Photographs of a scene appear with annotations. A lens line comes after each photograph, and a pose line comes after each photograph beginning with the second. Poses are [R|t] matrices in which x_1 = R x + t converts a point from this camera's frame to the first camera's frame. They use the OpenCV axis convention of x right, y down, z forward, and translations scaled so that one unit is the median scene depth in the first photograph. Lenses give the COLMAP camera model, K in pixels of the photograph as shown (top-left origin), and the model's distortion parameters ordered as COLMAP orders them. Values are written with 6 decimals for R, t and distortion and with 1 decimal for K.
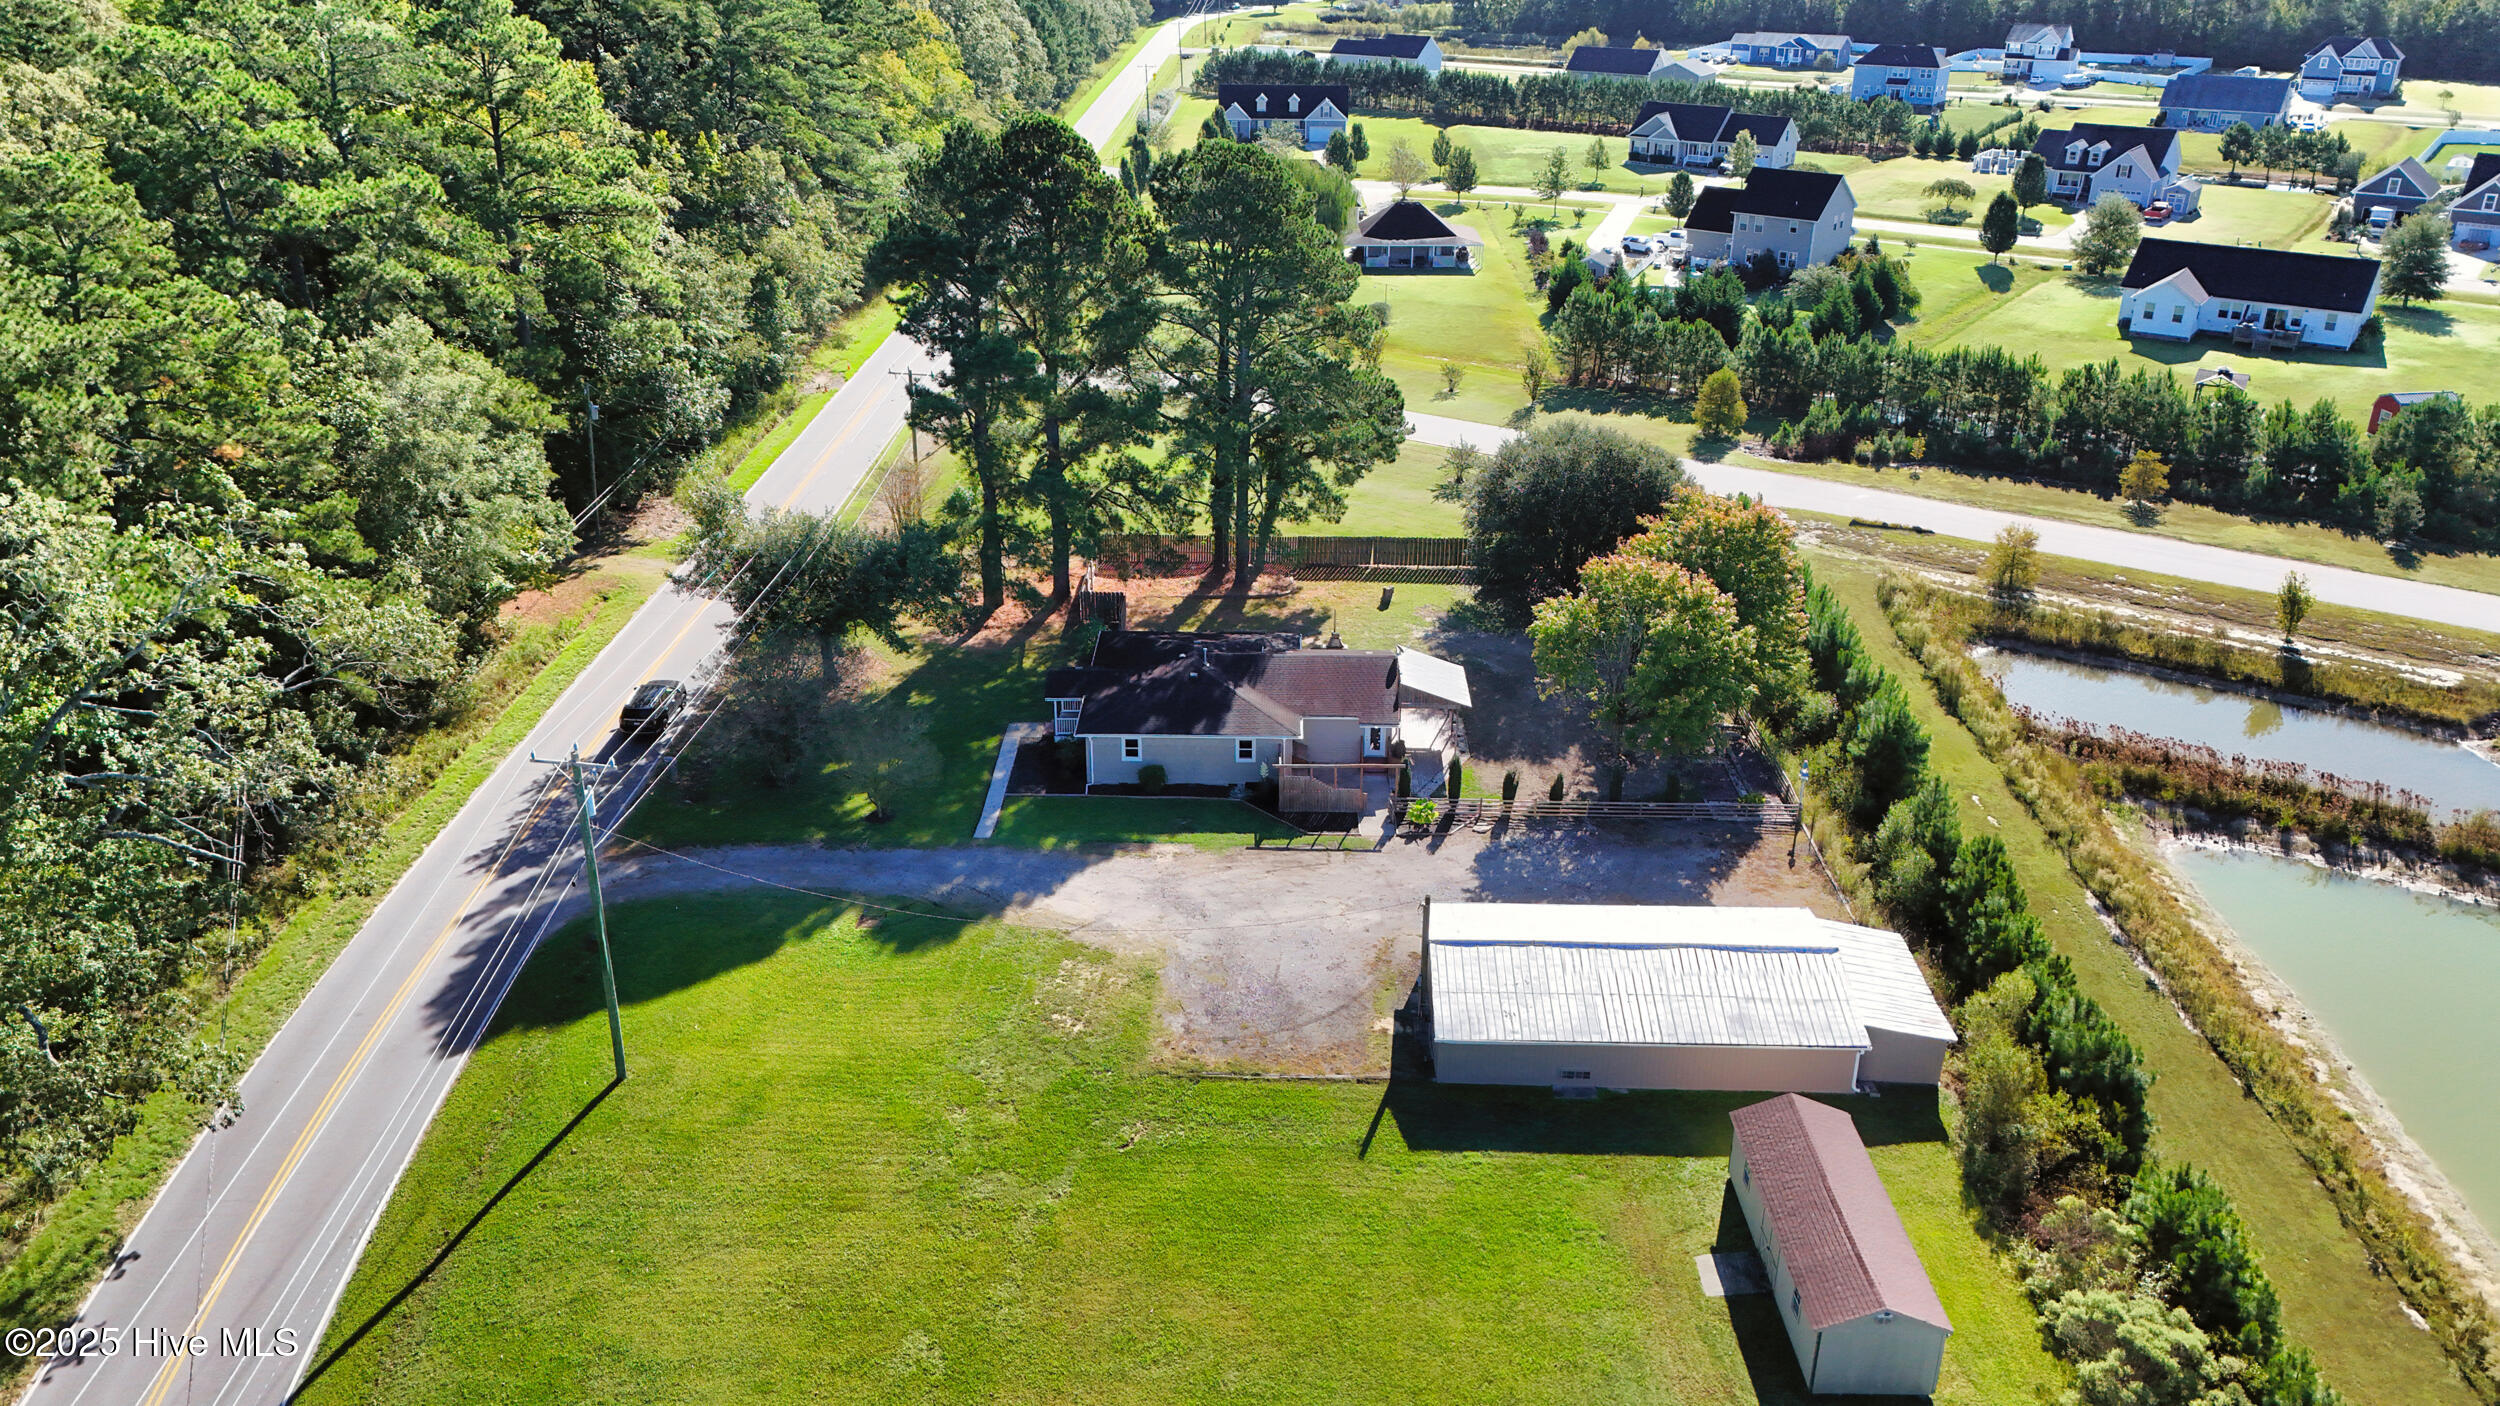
lens RADIAL K [[1841.4, 0, 1250.0], [0, 1841.4, 703.0], [0, 0, 1]] dist [0.080993, -0.079832]
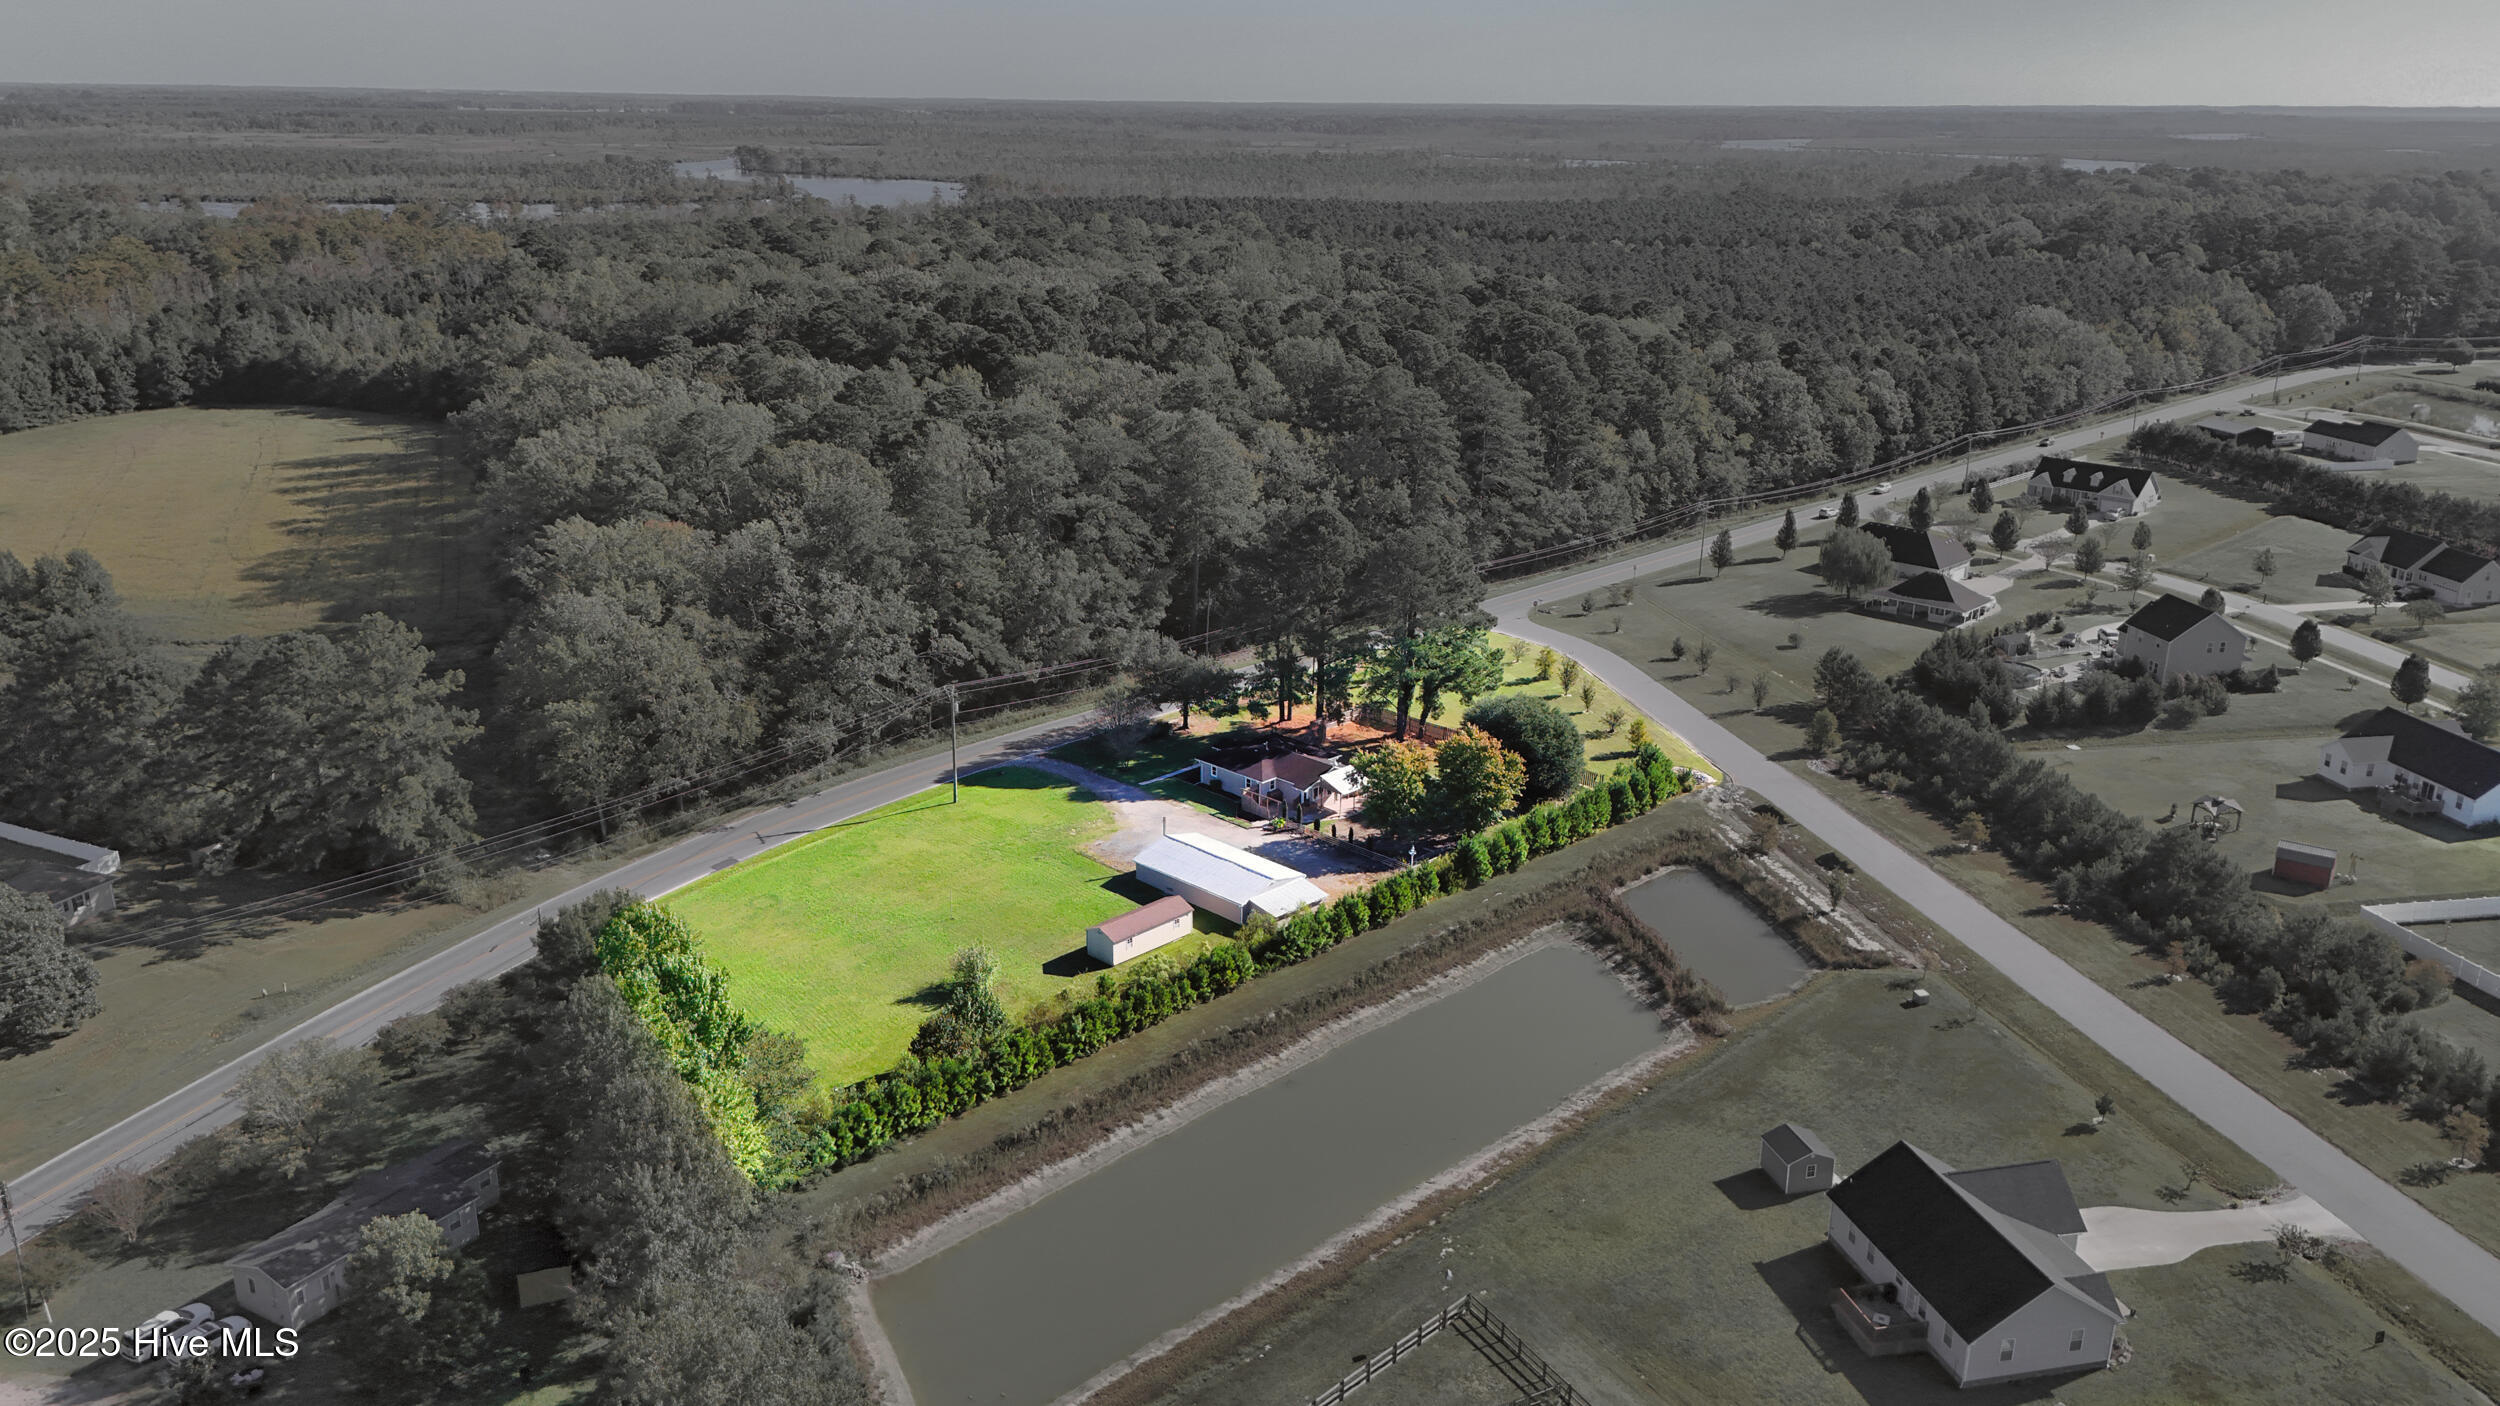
lens RADIAL K [[1841.4, 0, 1250.0], [0, 1841.4, 703.0], [0, 0, 1]] dist [0.080993, -0.079832]
pose [[0.724310, 0.217877, -0.654144, 1.075037], [-0.291764, 0.956480, -0.004483, -0.044425], [0.624699, 0.194103, 0.756357, -0.553591]]
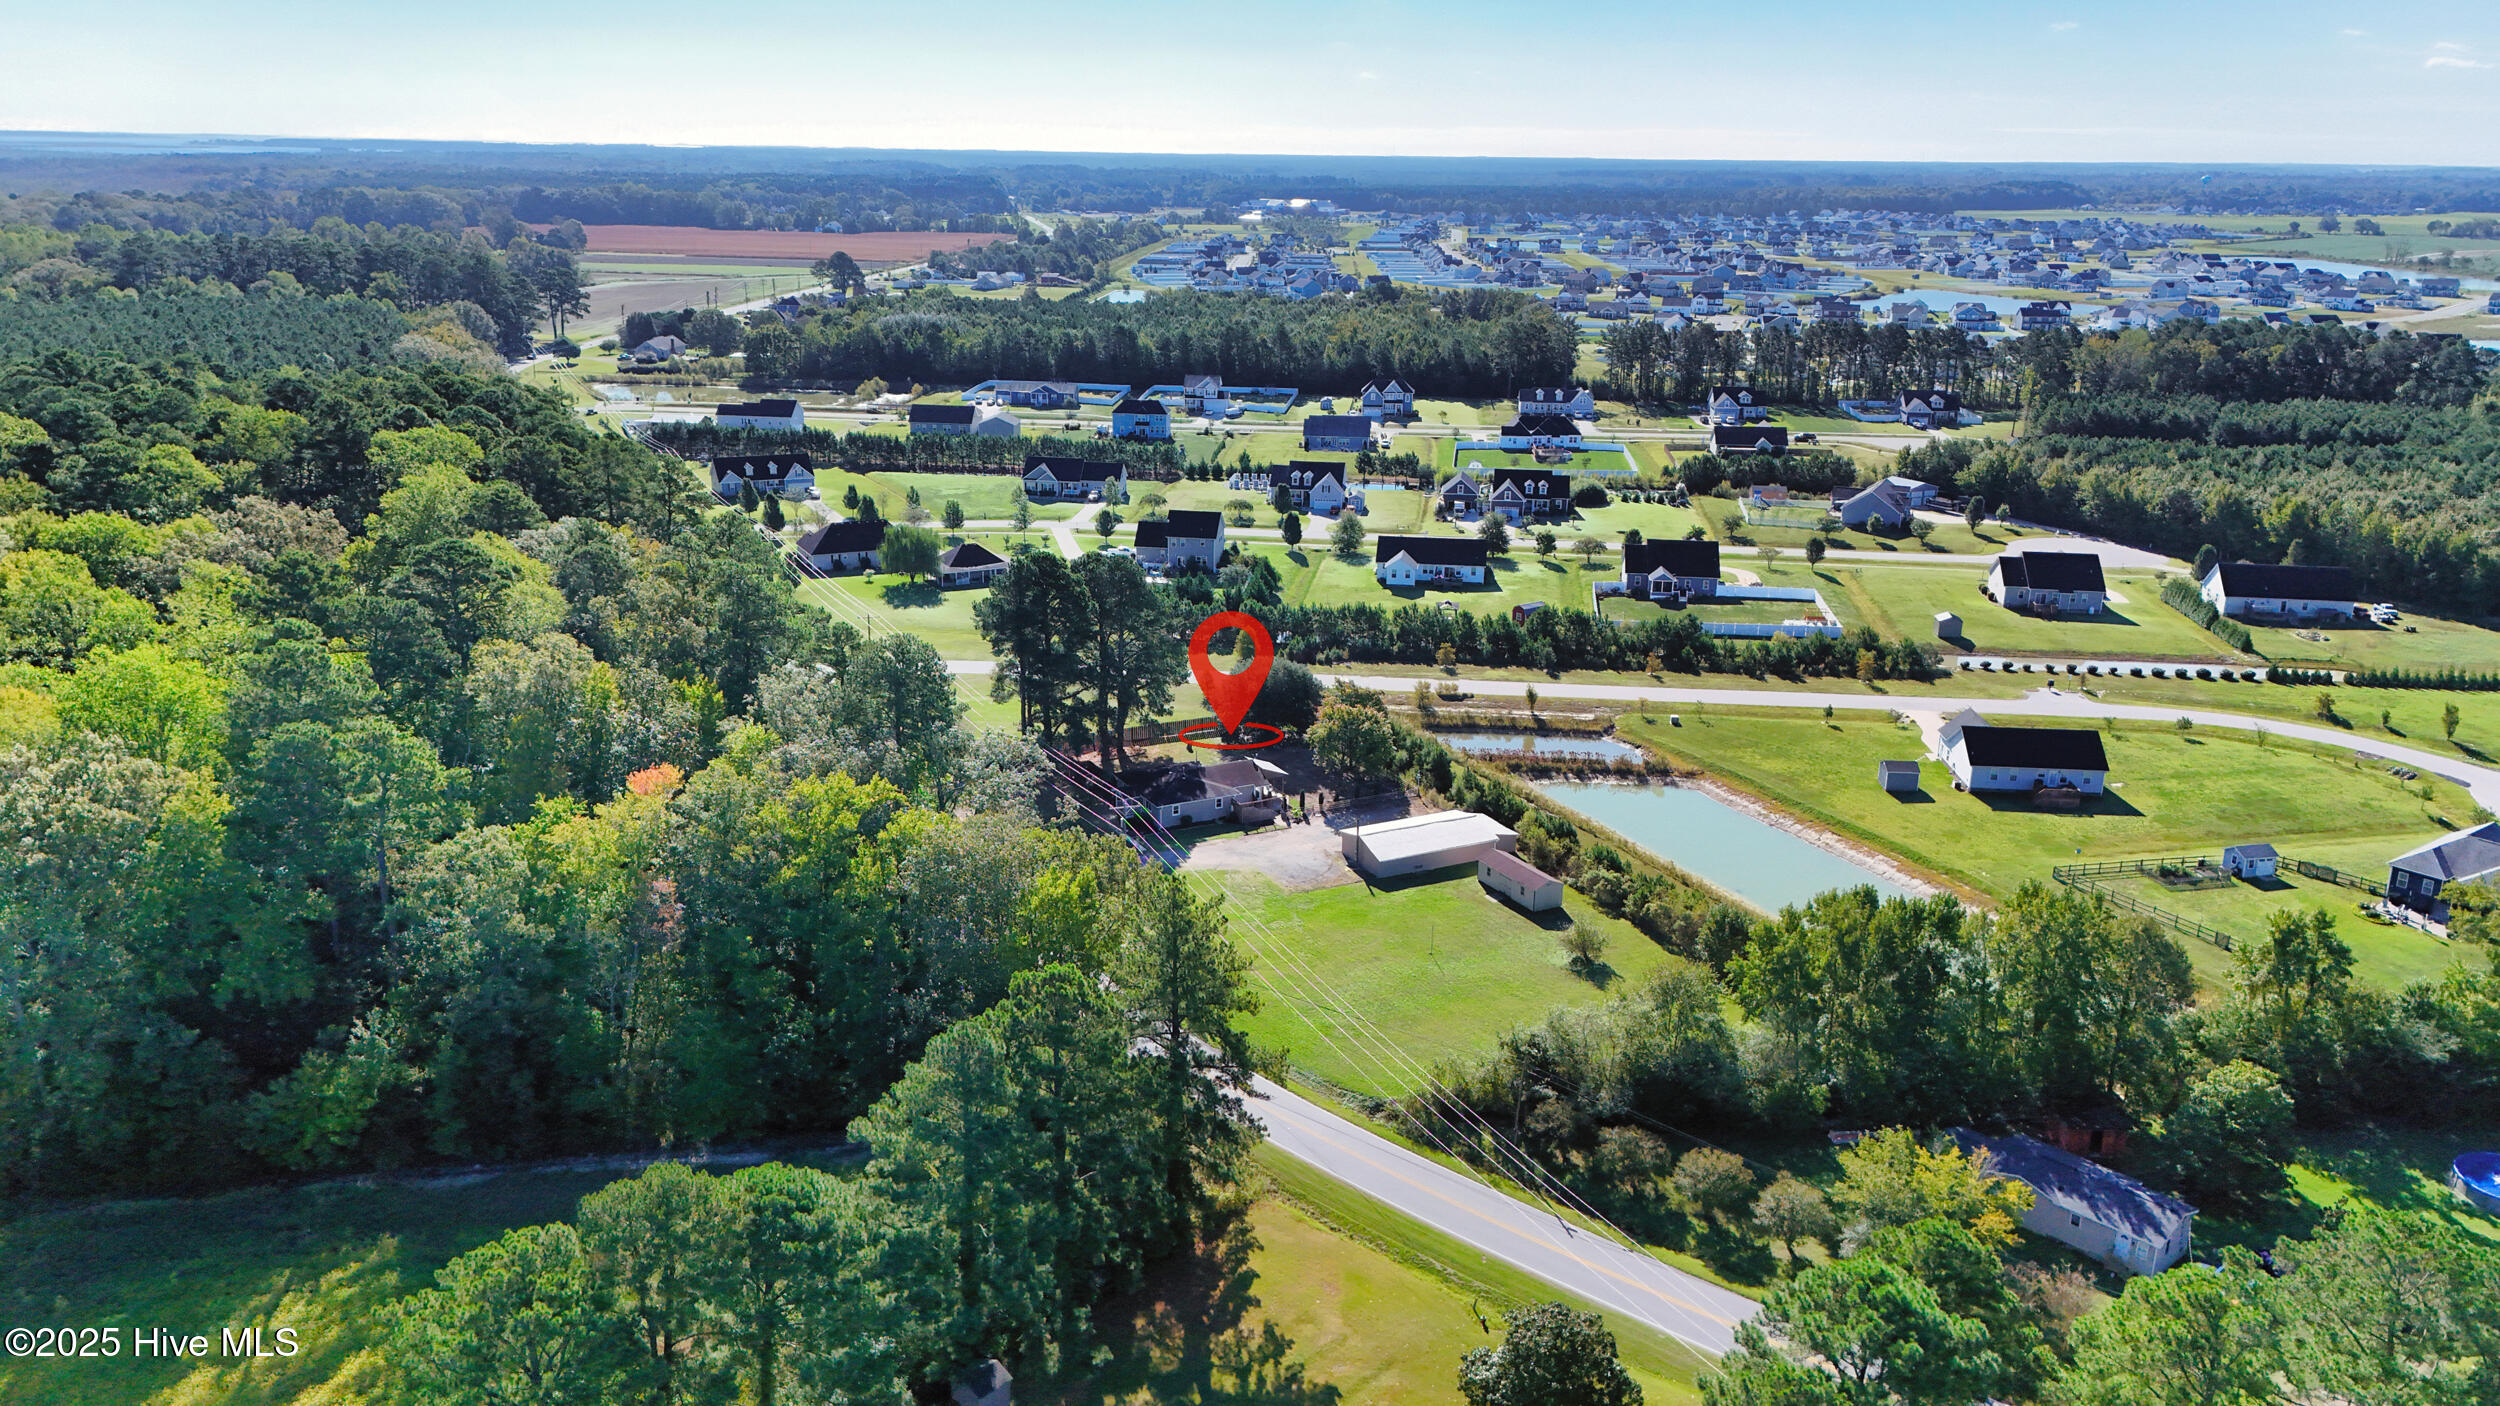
lens RADIAL K [[1841.4, 0, 1250.0], [0, 1841.4, 703.0], [0, 0, 1]] dist [0.080993, -0.079832]
pose [[0.879962, -0.129036, 0.457183, -0.762811], [0.187177, 0.978725, -0.084031, 0.077635], [-0.436613, 0.159518, 0.885394, -0.854714]]
